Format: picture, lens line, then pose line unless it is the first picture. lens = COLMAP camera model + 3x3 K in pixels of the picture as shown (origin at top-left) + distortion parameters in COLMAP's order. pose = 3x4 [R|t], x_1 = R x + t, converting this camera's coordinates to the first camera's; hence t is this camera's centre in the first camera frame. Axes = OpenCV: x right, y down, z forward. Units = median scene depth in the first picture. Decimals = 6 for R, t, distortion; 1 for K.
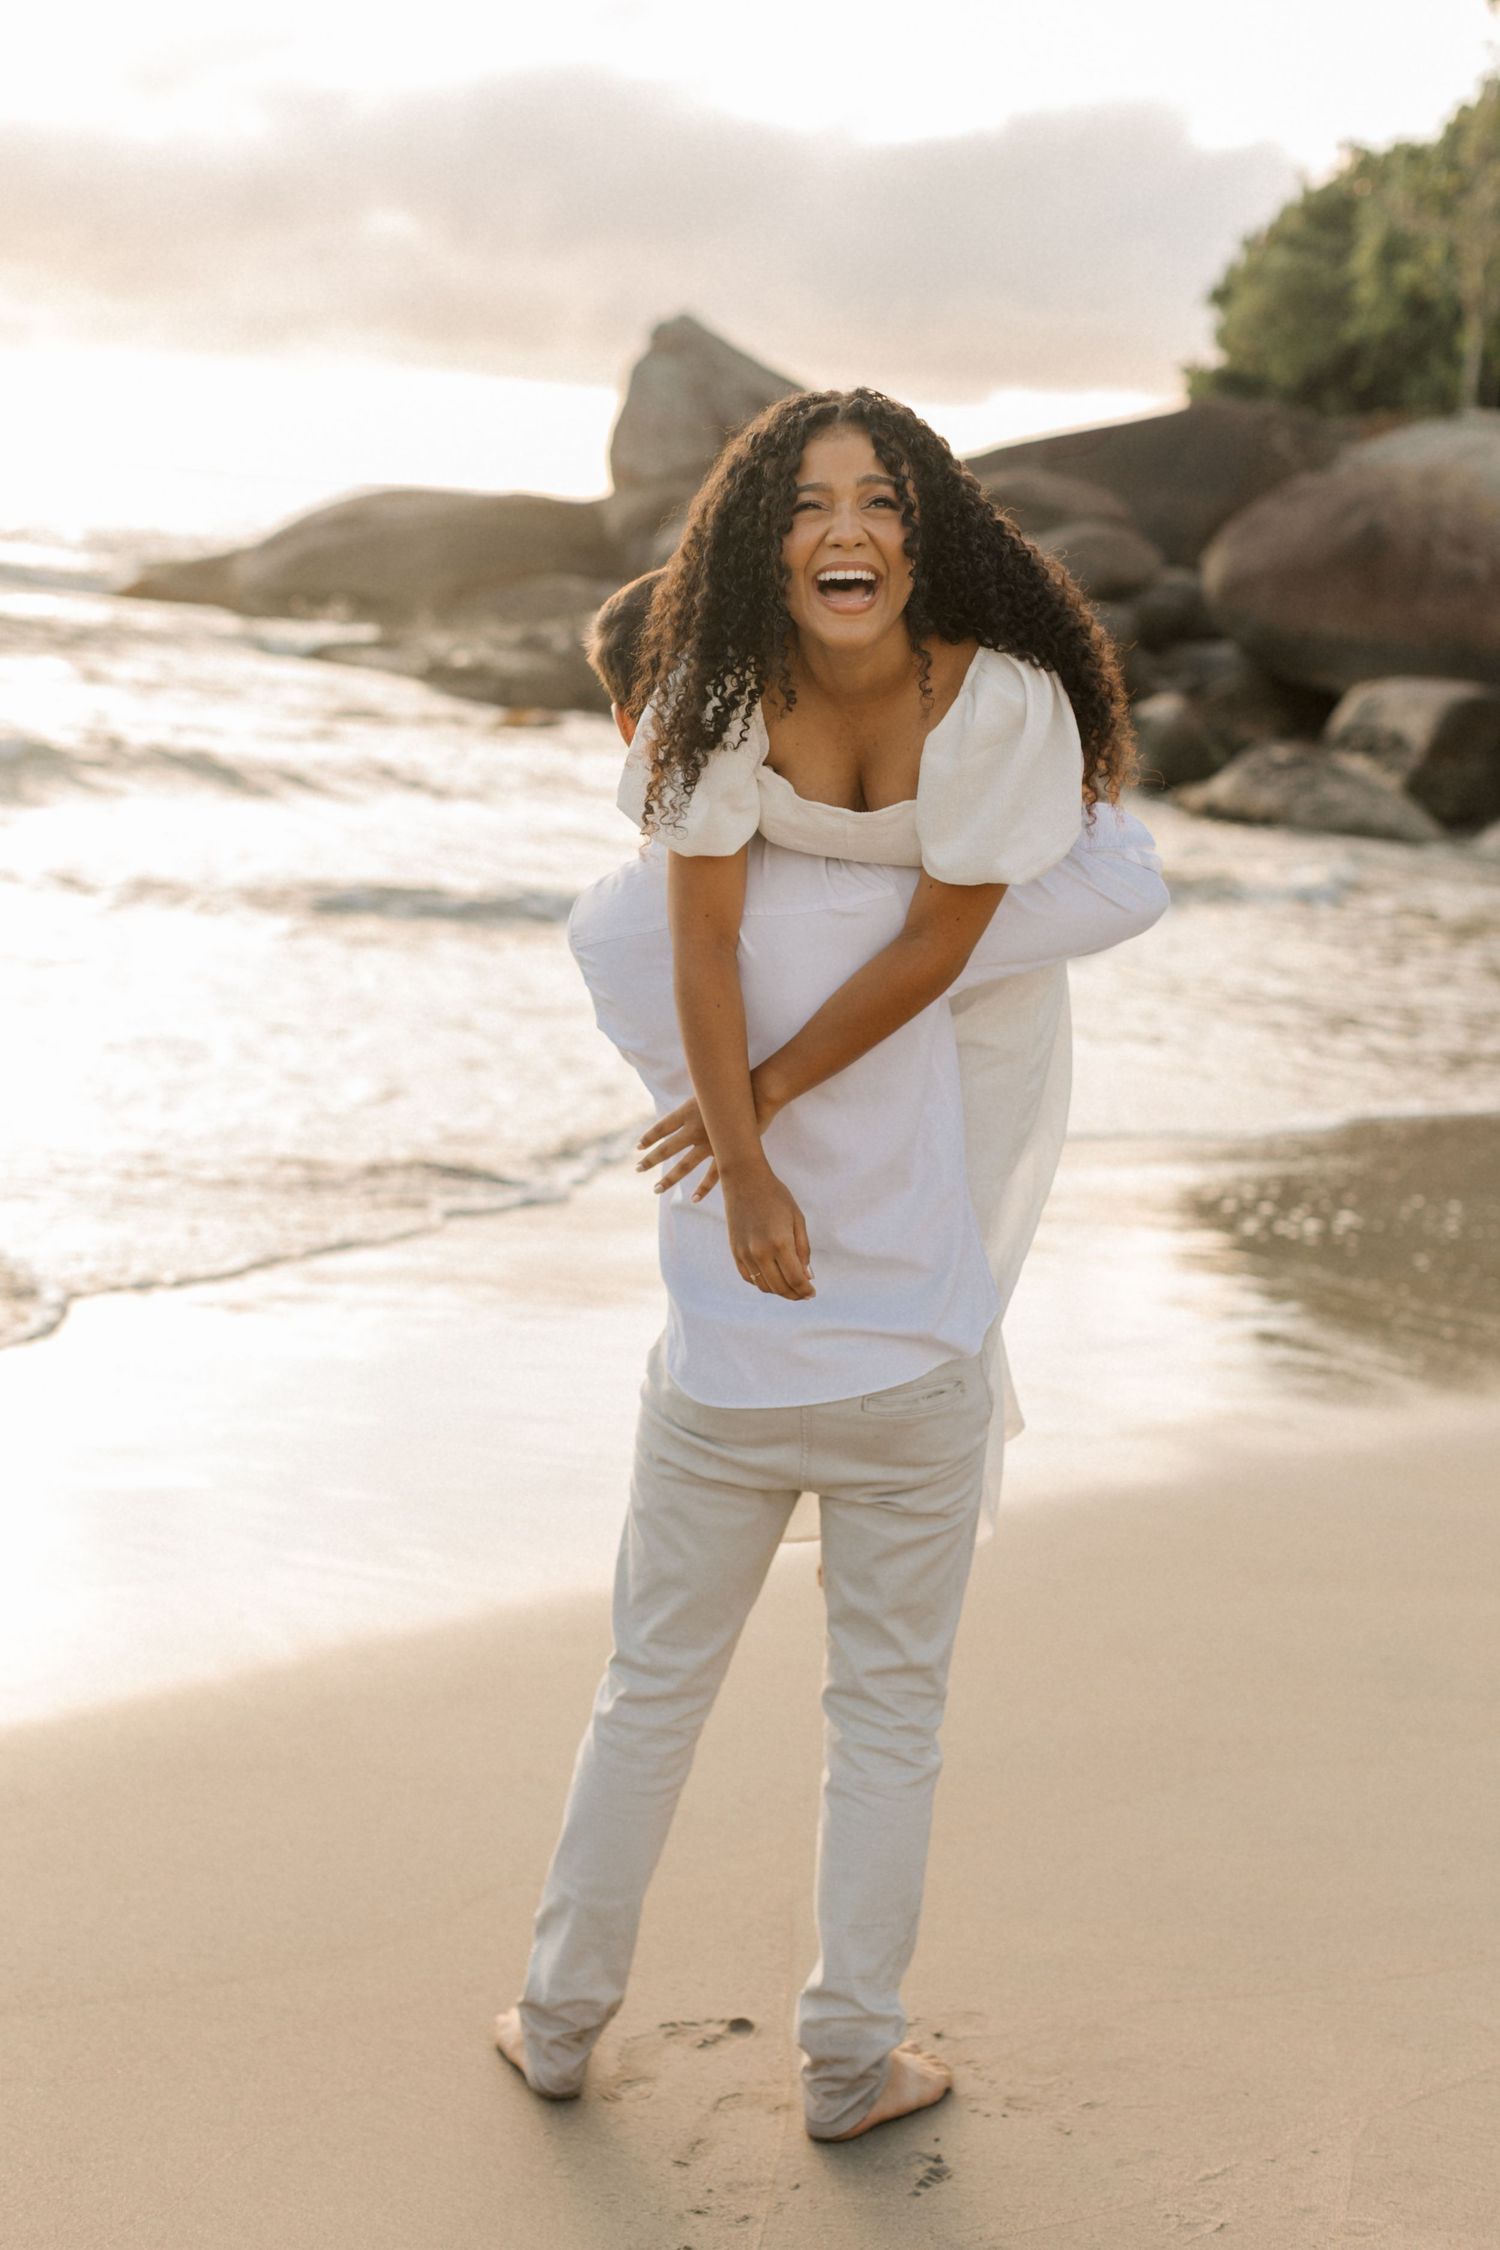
lens RADIAL K [[3067.5, 0, 747.9], [0, 3067.5, 1130.7], [0, 0, 1]] dist [0.001020, 0.000000]
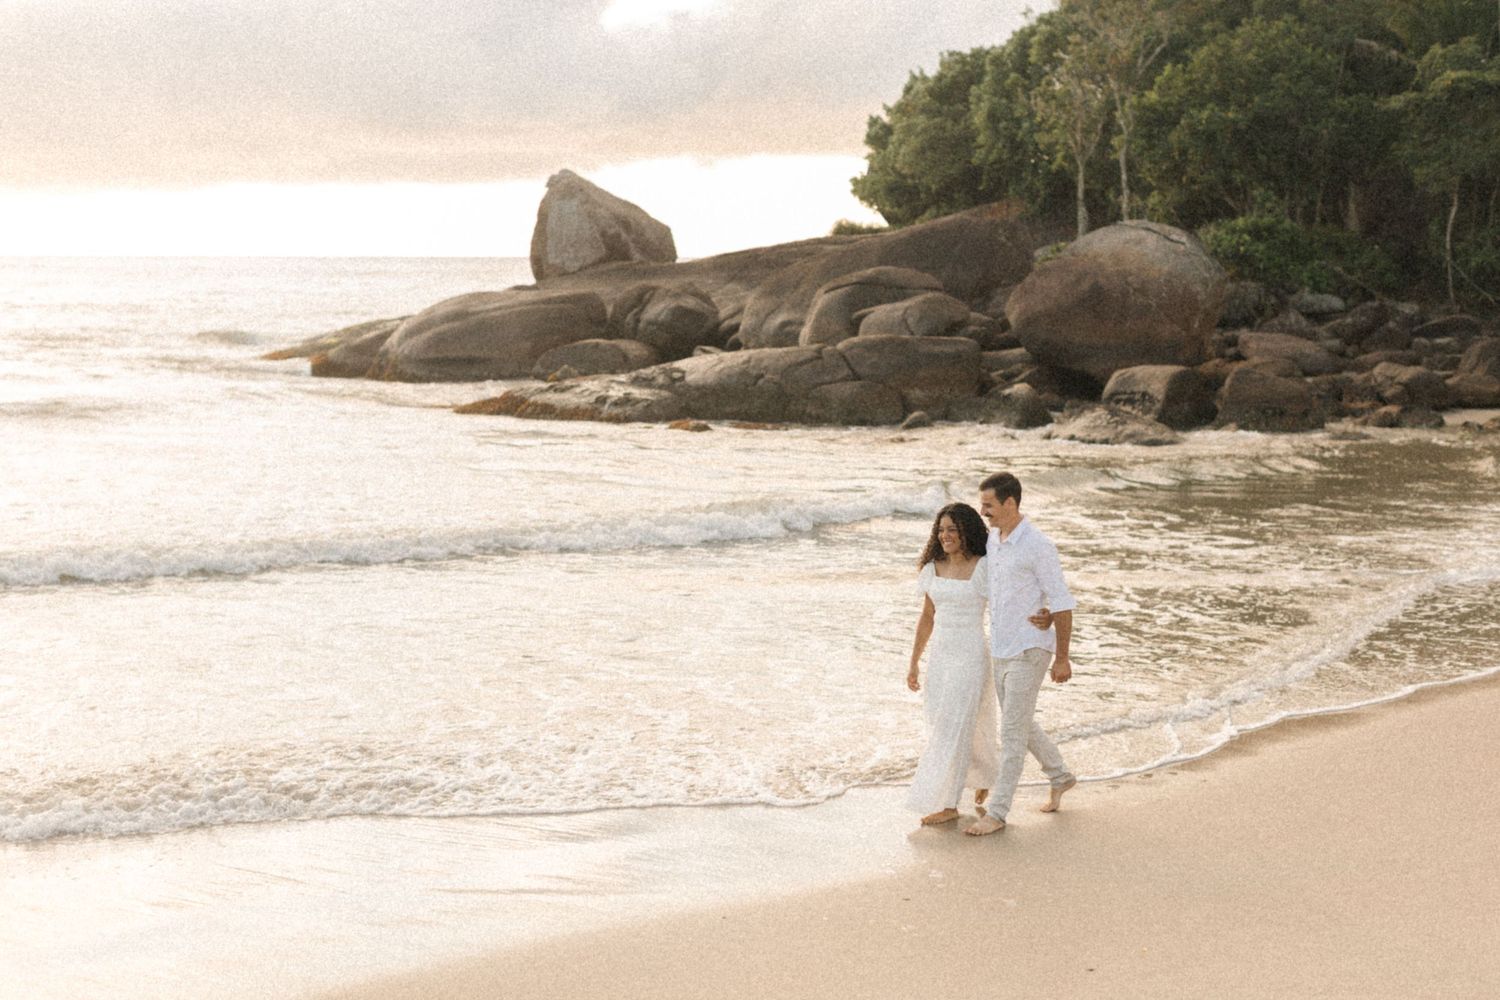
lens RADIAL K [[2045.0, 0, 757.0], [0, 2045.0, 495.1], [0, 0, 1]] dist [0.001020, 0.000000]
pose [[0.983637, -0.100505, 0.149523, -0.193609], [0.111331, 0.991598, -0.065863, -0.003070], [-0.141647, 0.081432, 0.986562, -0.216077]]
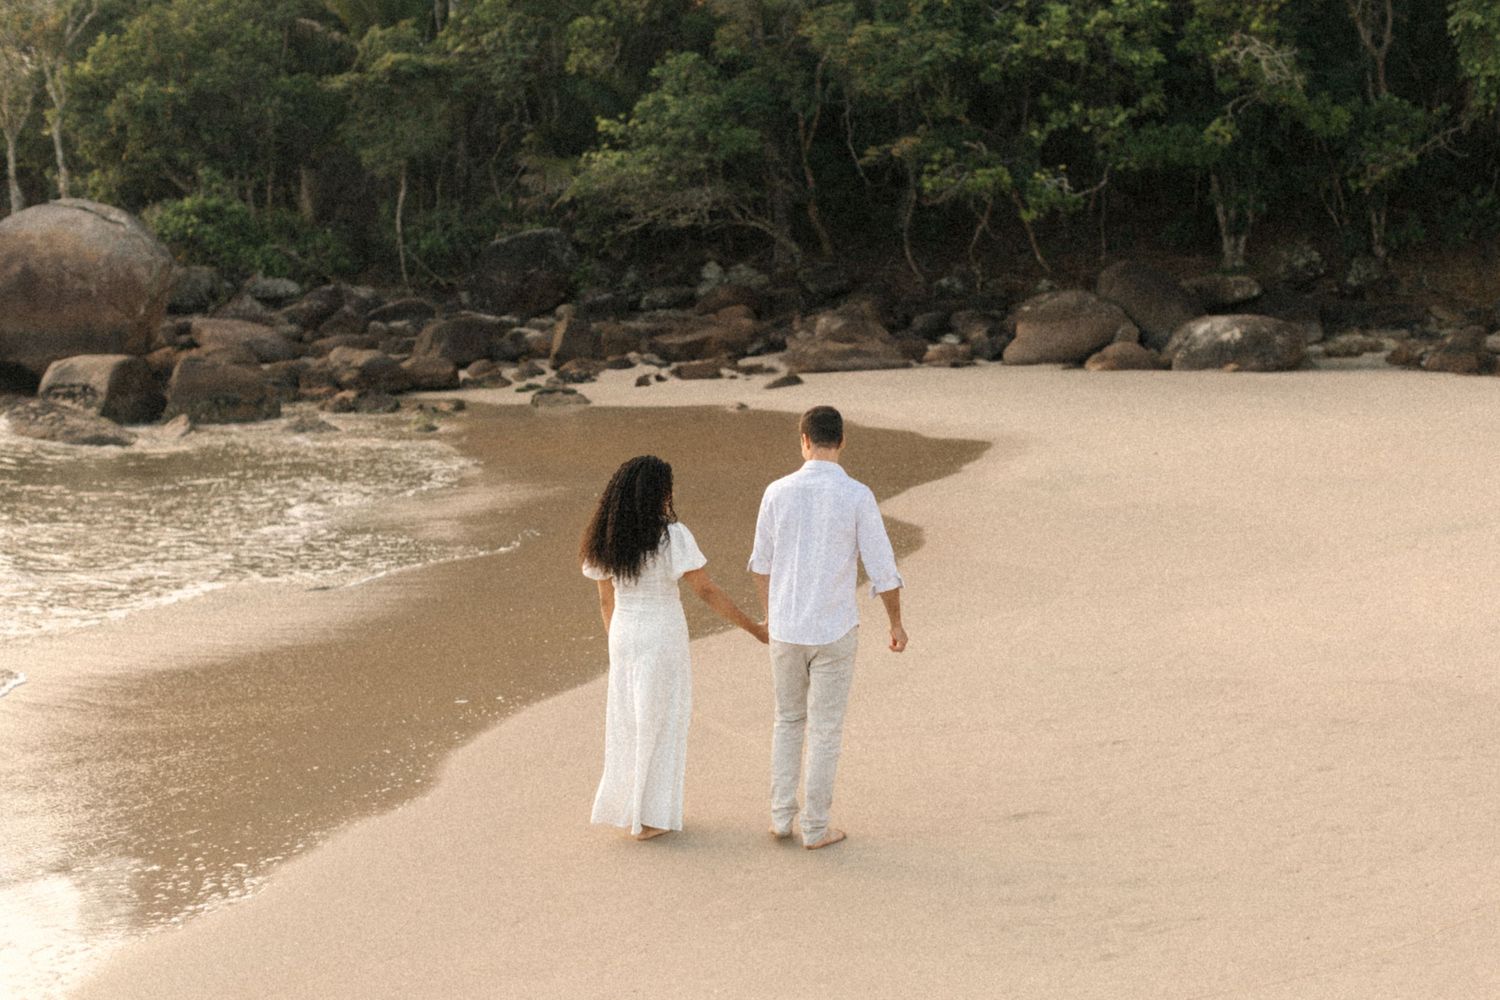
lens RADIAL K [[2045.0, 0, 745.5], [0, 2045.0, 501.8], [0, 0, 1]] dist [0.001020, 0.000000]
pose [[0.796427, -0.155623, 0.584367, -0.160239], [0.181604, 0.983267, 0.014348, -0.005220], [-0.576822, 0.094696, 0.811362, -0.171318]]
